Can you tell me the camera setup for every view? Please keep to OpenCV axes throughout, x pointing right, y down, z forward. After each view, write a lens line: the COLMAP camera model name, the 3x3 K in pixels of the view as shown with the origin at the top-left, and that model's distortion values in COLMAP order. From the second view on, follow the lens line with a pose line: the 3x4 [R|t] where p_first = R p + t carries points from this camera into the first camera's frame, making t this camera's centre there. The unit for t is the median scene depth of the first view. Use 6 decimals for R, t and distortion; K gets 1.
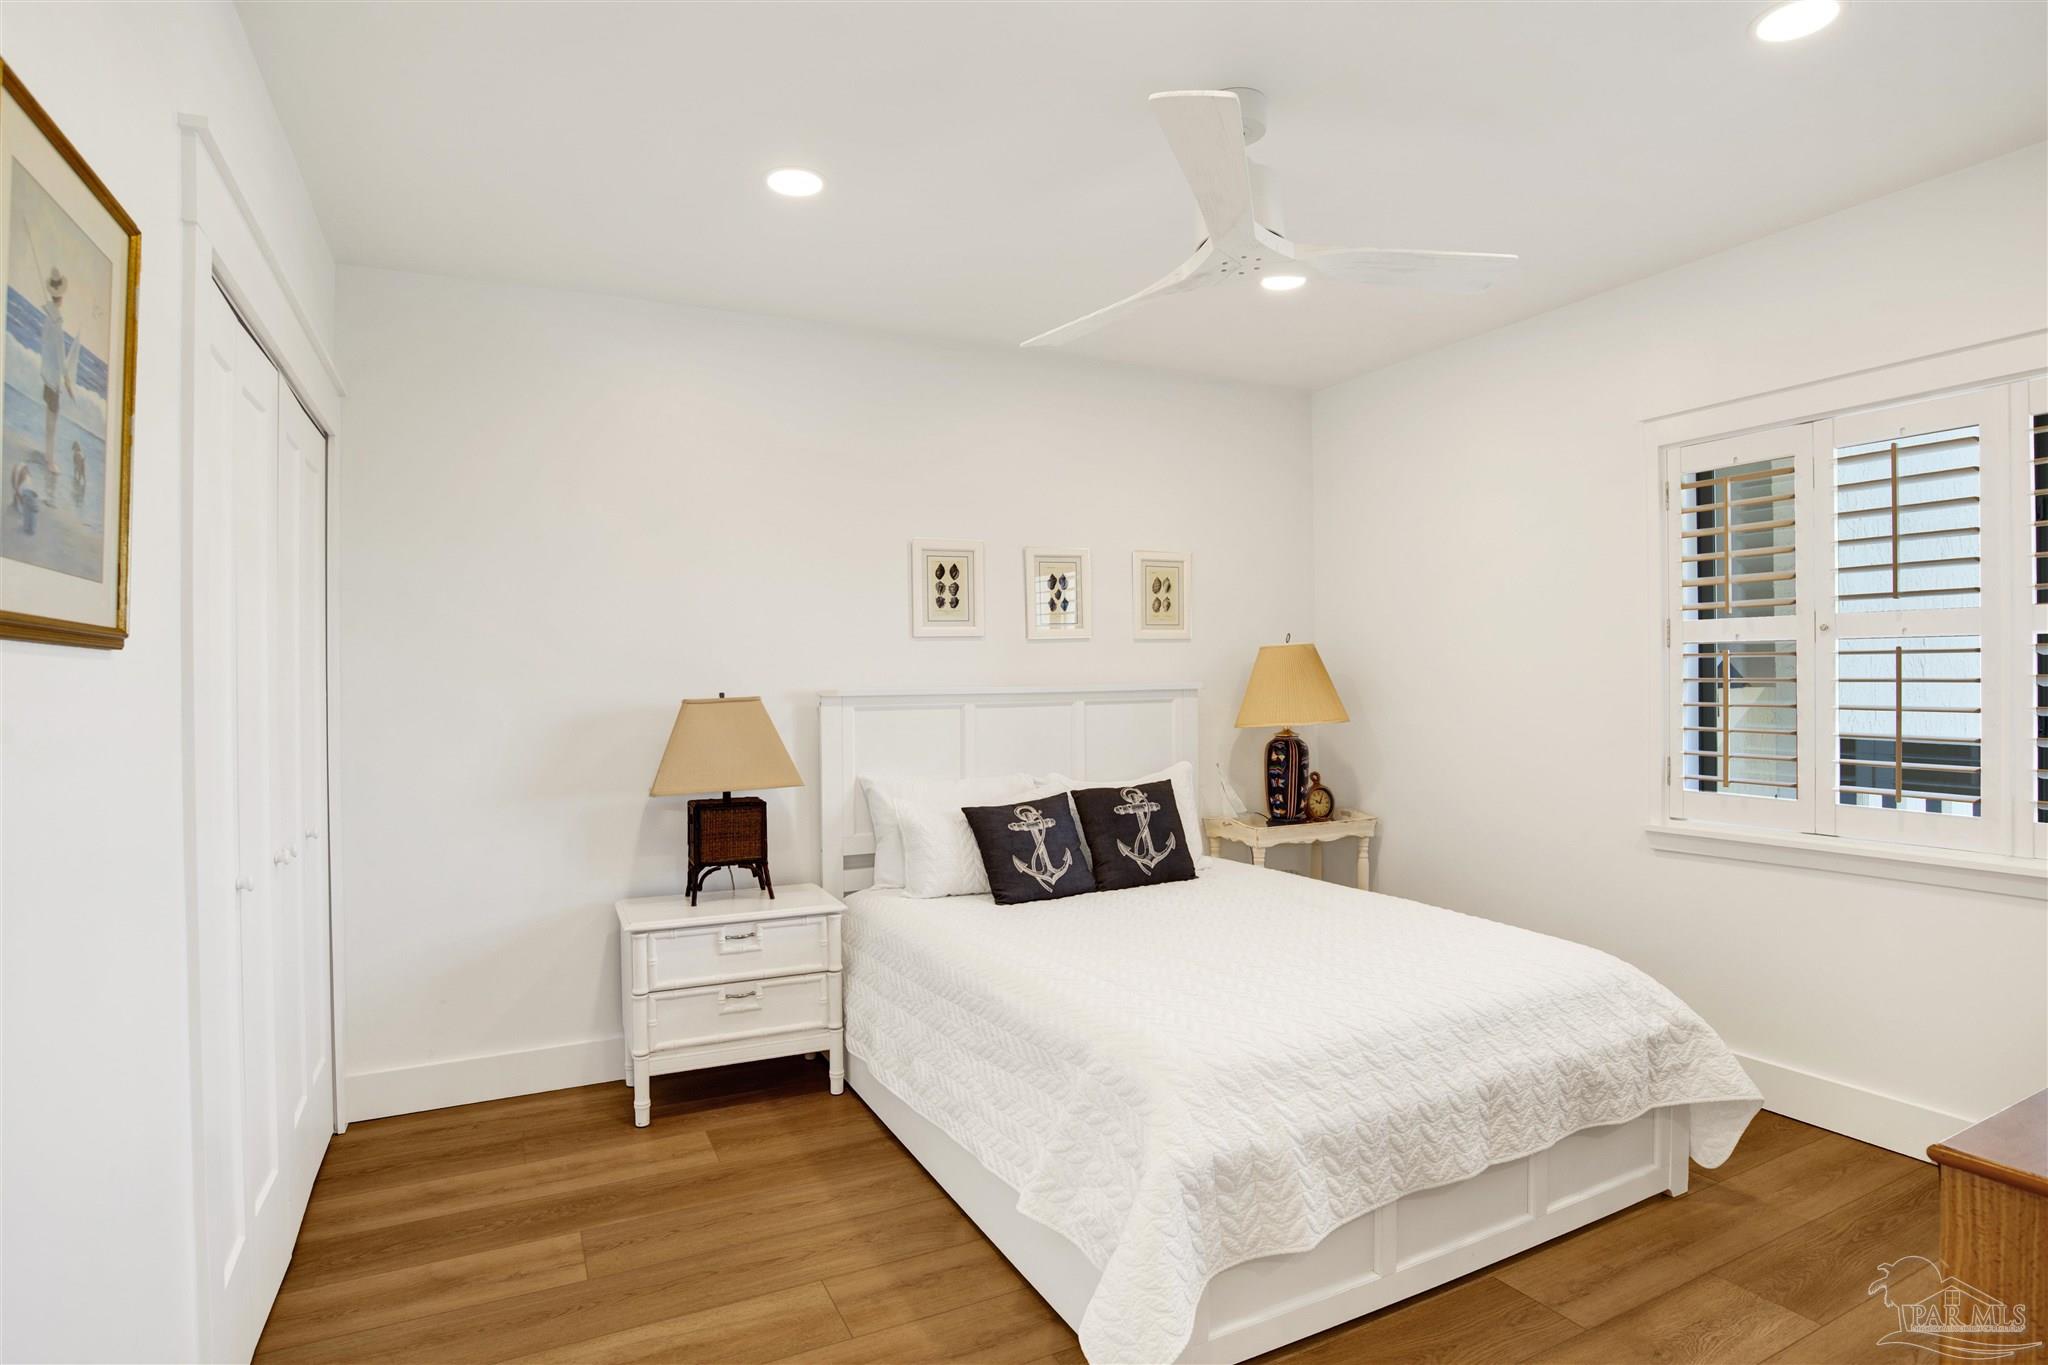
lens RADIAL K [[1067.2, 0, 1035.8], [0, 1067.2, 673.3], [0, 0, 1]] dist [-0.071855, 0.022443]
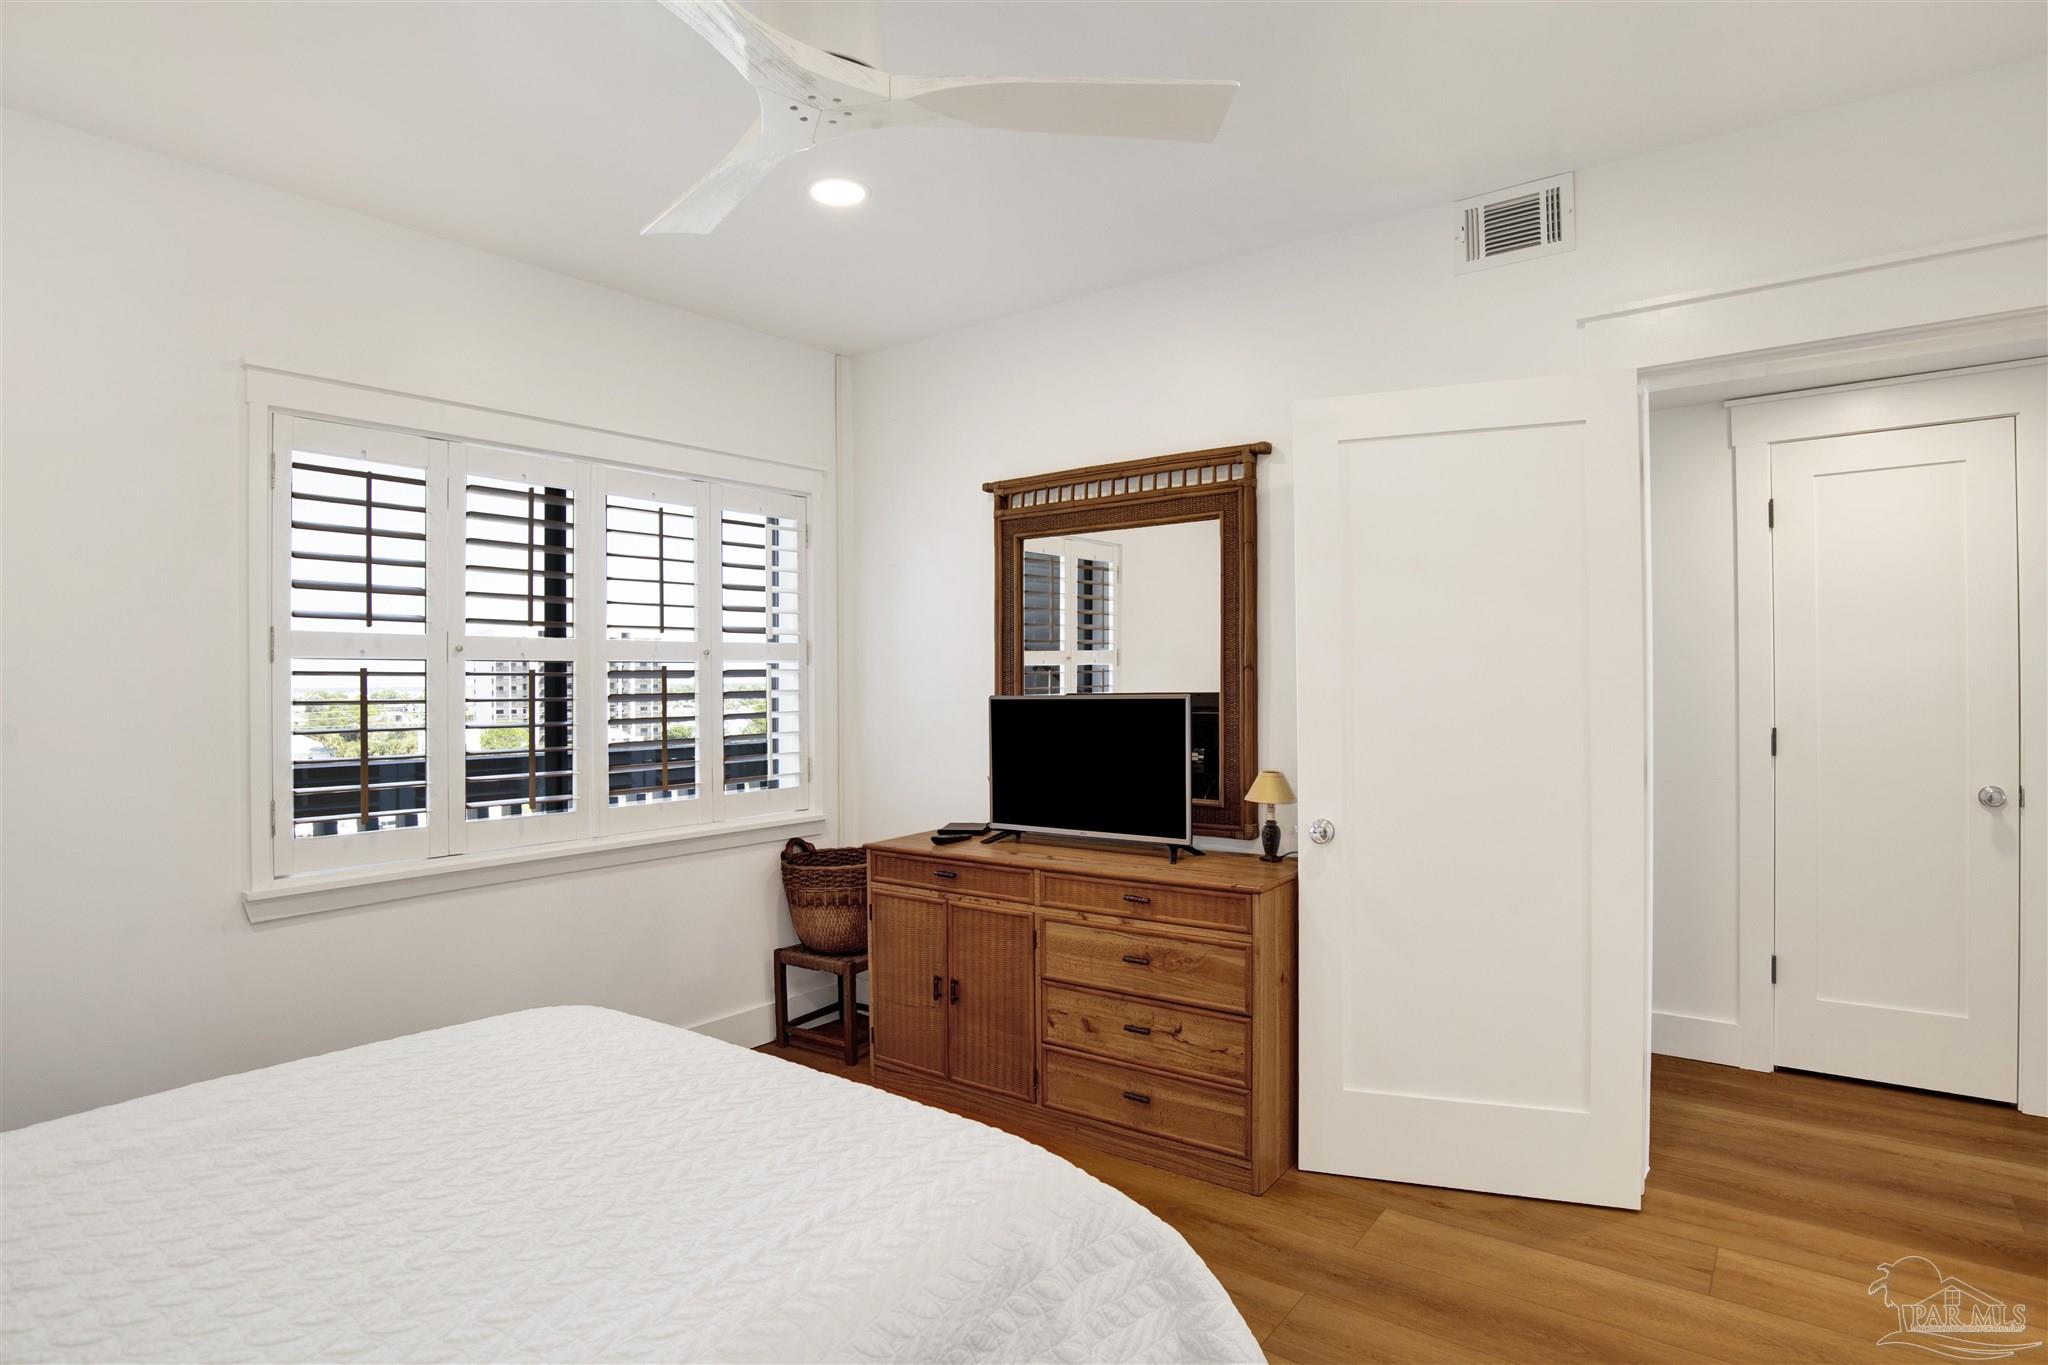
lens RADIAL K [[1067.2, 0, 1035.8], [0, 1067.2, 673.3], [0, 0, 1]] dist [-0.071855, 0.022443]
pose [[-0.468733, 0.026090, 0.882954, -0.390424], [0.010134, 0.999657, -0.024159, 0.010207], [-0.883282, -0.002376, -0.468837, 0.950580]]
